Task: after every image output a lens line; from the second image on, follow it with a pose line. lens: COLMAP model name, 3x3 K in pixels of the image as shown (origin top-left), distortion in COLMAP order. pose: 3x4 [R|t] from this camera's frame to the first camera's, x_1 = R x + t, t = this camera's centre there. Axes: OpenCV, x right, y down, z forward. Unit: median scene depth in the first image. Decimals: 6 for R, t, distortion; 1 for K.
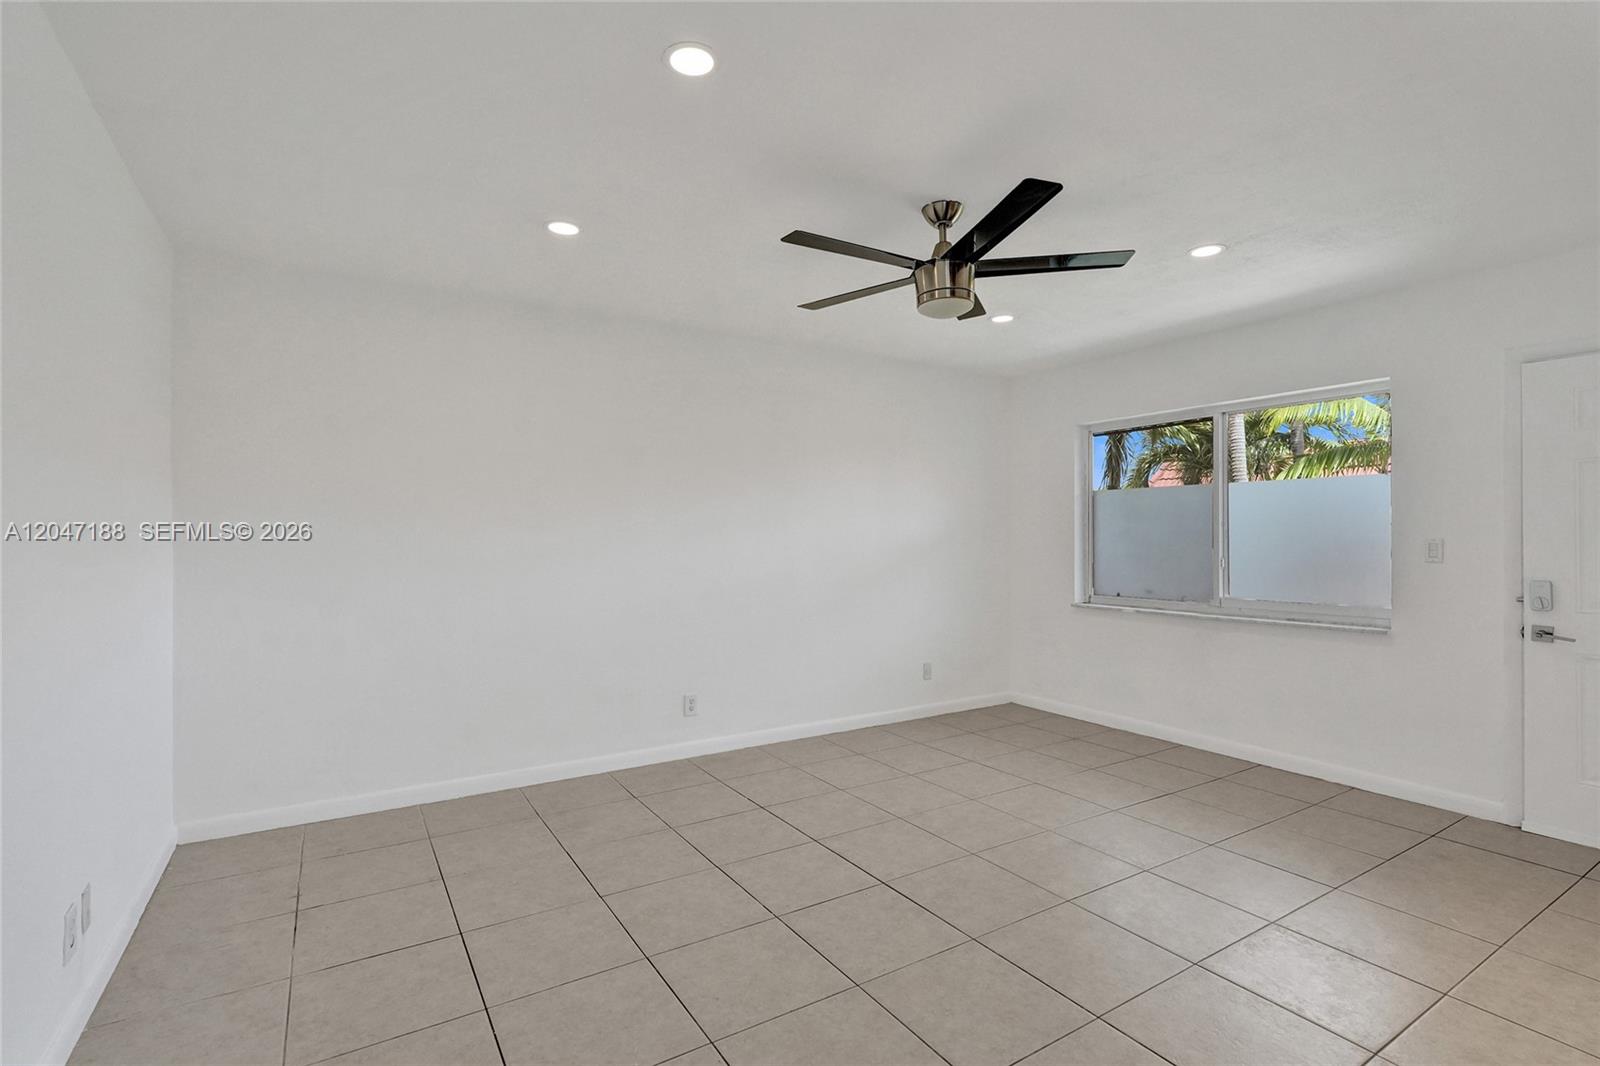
lens RADIAL K [[748.1, 0, 794.6], [0, 748.1, 538.3], [0, 0, 1]] dist [-0.004013, -0.000460]
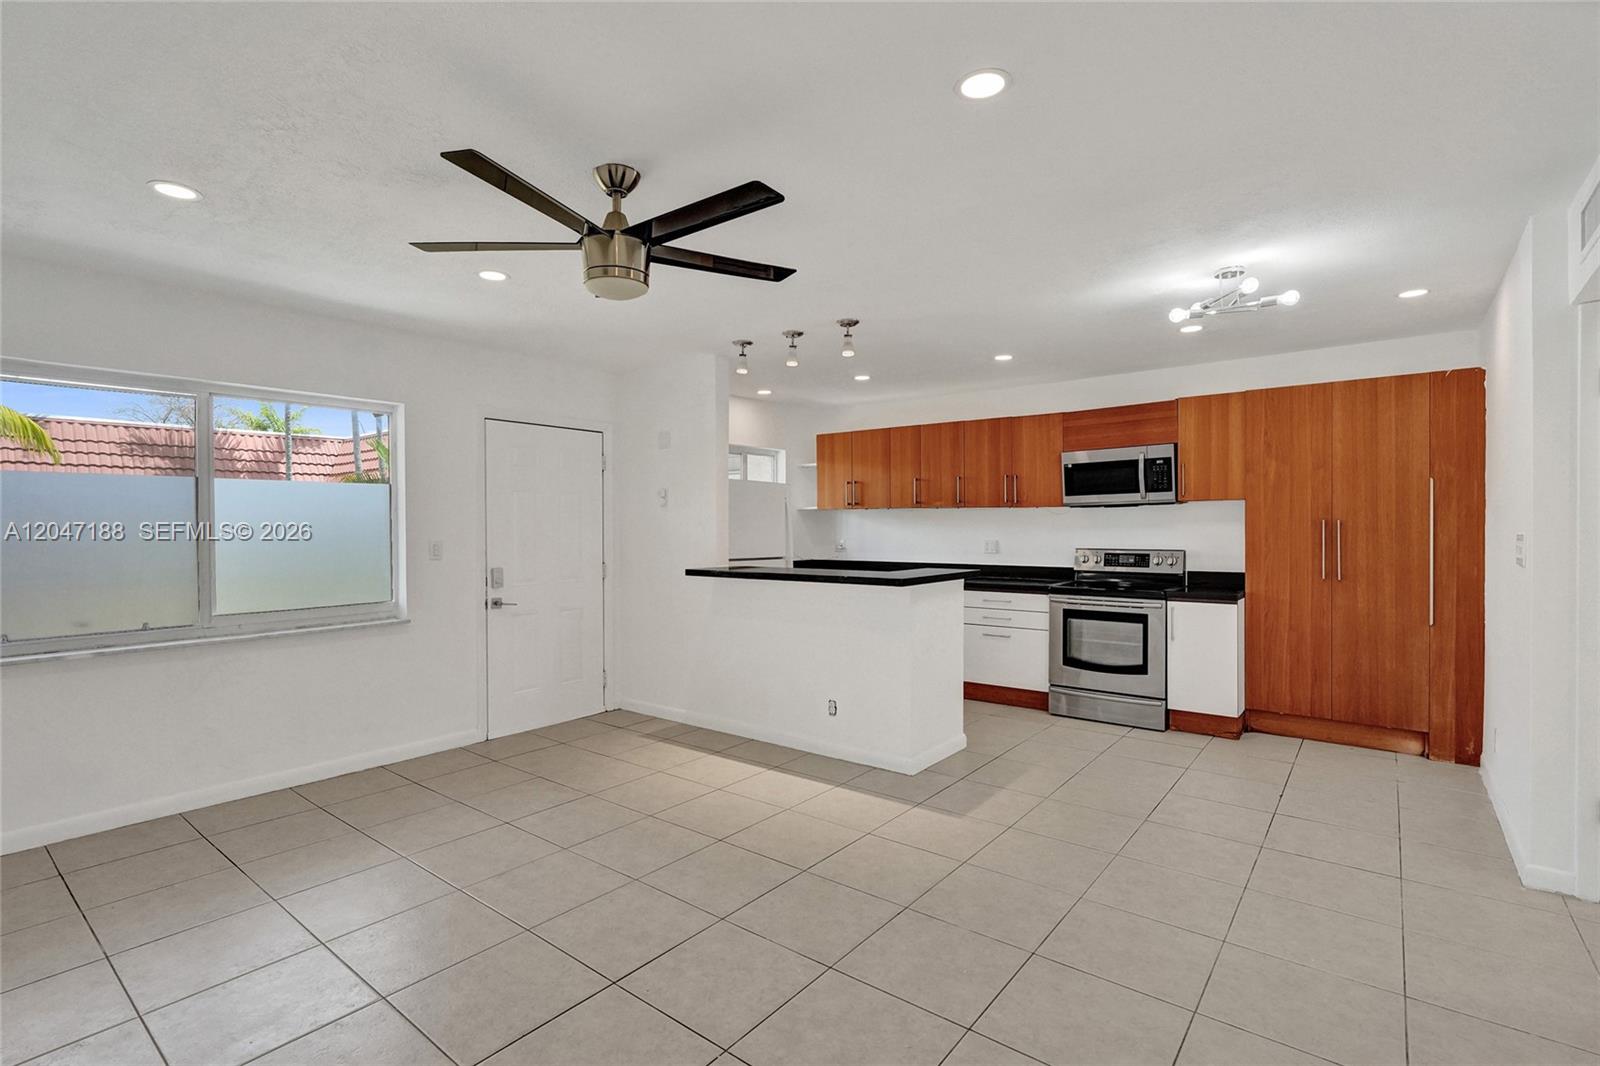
lens RADIAL K [[748.1, 0, 794.6], [0, 748.1, 538.3], [0, 0, 1]] dist [-0.004013, -0.000460]
pose [[-0.331522, -0.012893, 0.943359, -0.546552], [0.007356, 0.999841, 0.016250, -0.021619], [-0.943419, 0.012327, -0.331375, 0.845584]]
